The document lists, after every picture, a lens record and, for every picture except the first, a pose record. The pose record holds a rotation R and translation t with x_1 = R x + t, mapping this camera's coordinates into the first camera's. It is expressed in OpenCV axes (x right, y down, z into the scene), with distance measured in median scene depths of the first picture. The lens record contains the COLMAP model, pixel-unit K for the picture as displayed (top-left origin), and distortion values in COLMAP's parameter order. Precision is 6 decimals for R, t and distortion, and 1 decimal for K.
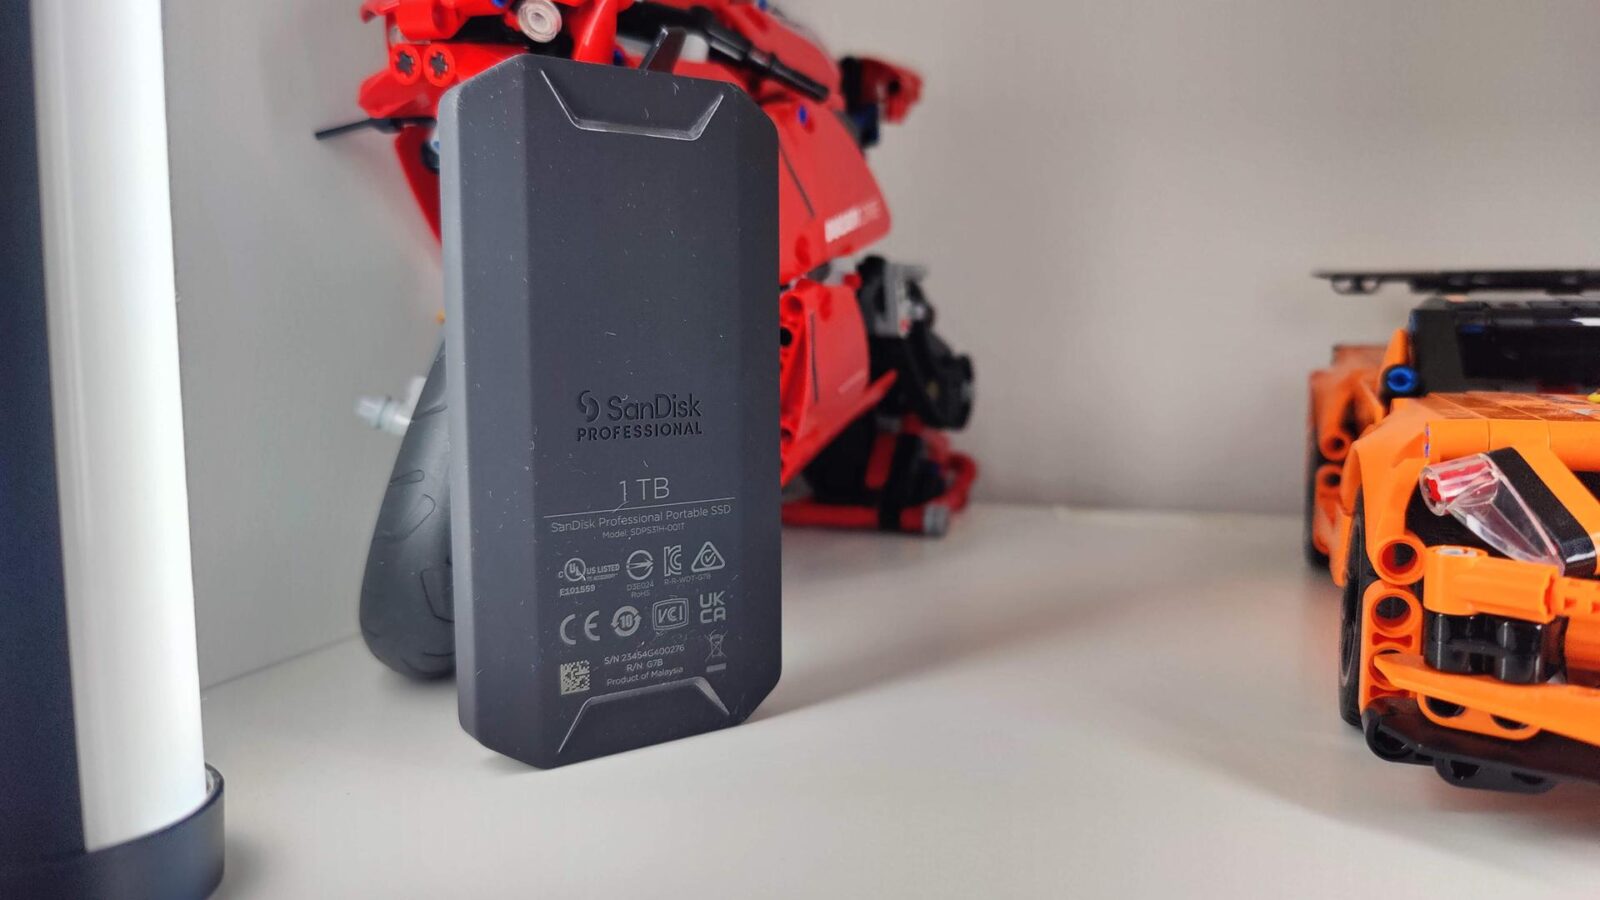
lens RADIAL K [[1087.3, 0, 827.9], [0, 1087.3, 413.1], [0, 0, 1]] dist [-0.042013, -0.003587]
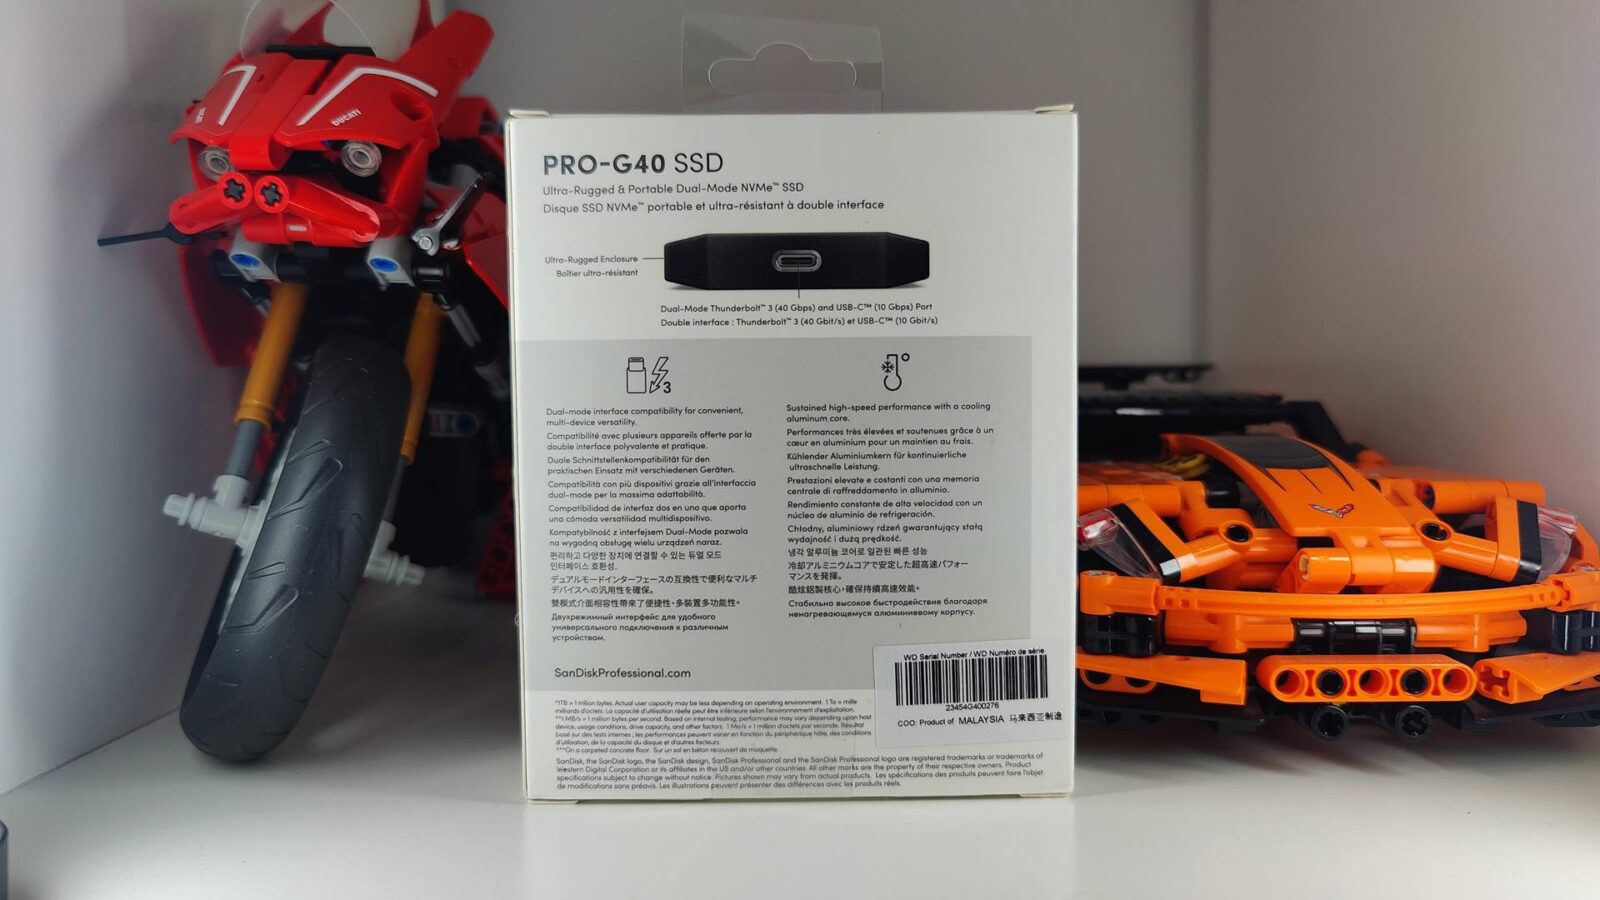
lens RADIAL K [[1087.3, 0, 796.0], [0, 1087.3, 430.3], [0, 0, 1]] dist [-0.042013, -0.003587]
pose [[0.940332, -0.015792, 0.339891, -0.332539], [0.032989, 0.998448, -0.044876, -0.017817], [-0.338655, 0.053411, 0.939394, -0.303002]]
